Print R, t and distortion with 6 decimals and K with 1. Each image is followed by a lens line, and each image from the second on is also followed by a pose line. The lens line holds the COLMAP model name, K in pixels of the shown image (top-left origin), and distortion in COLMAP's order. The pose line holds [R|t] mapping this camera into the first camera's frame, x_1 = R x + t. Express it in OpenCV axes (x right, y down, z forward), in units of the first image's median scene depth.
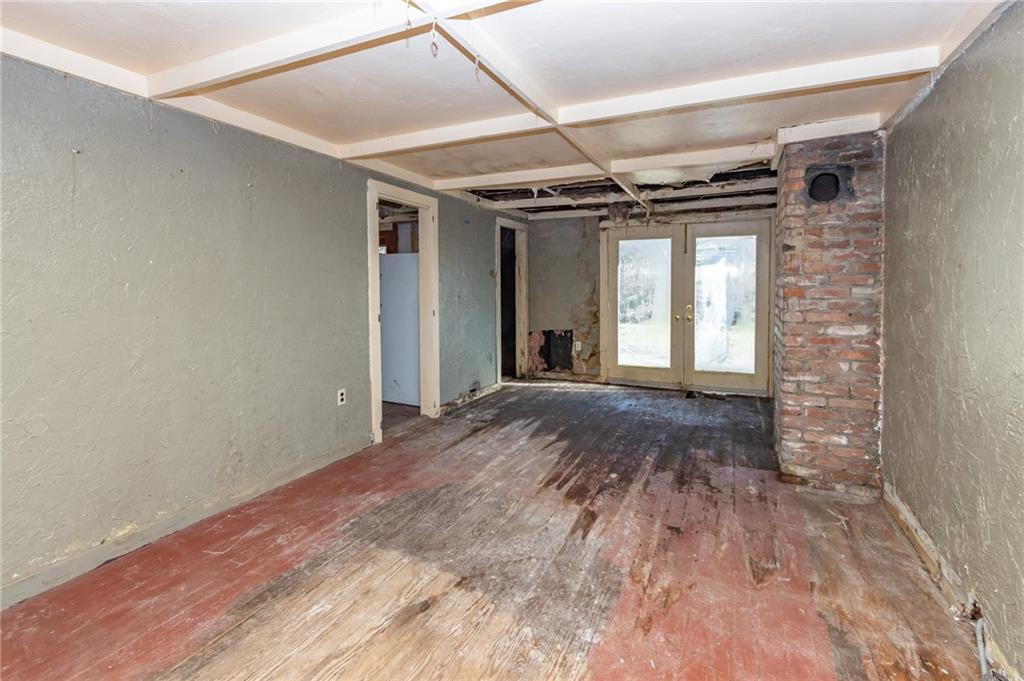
lens RADIAL K [[476.2, 0, 509.9], [0, 476.2, 329.3], [0, 0, 1]] dist [0.001650, 0.000319]
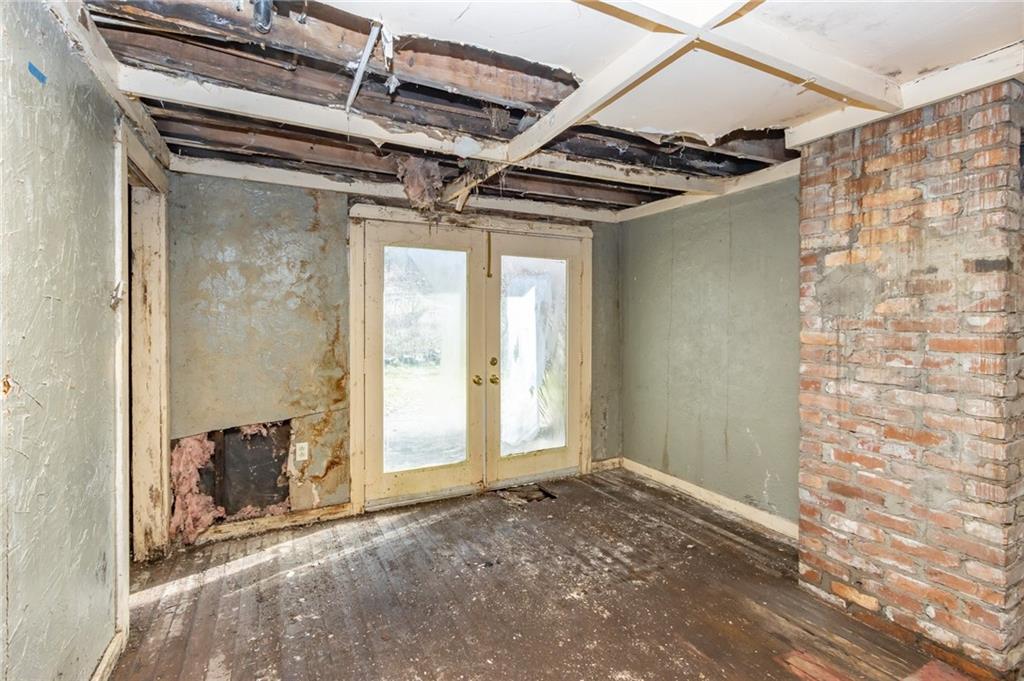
lens RADIAL K [[476.2, 0, 509.9], [0, 476.2, 329.3], [0, 0, 1]] dist [0.001650, 0.000319]
pose [[0.624085, -0.008410, 0.781311, -0.104366], [0.070052, 0.996518, -0.045229, -0.053741], [-0.778210, 0.082959, 0.622501, 0.535623]]
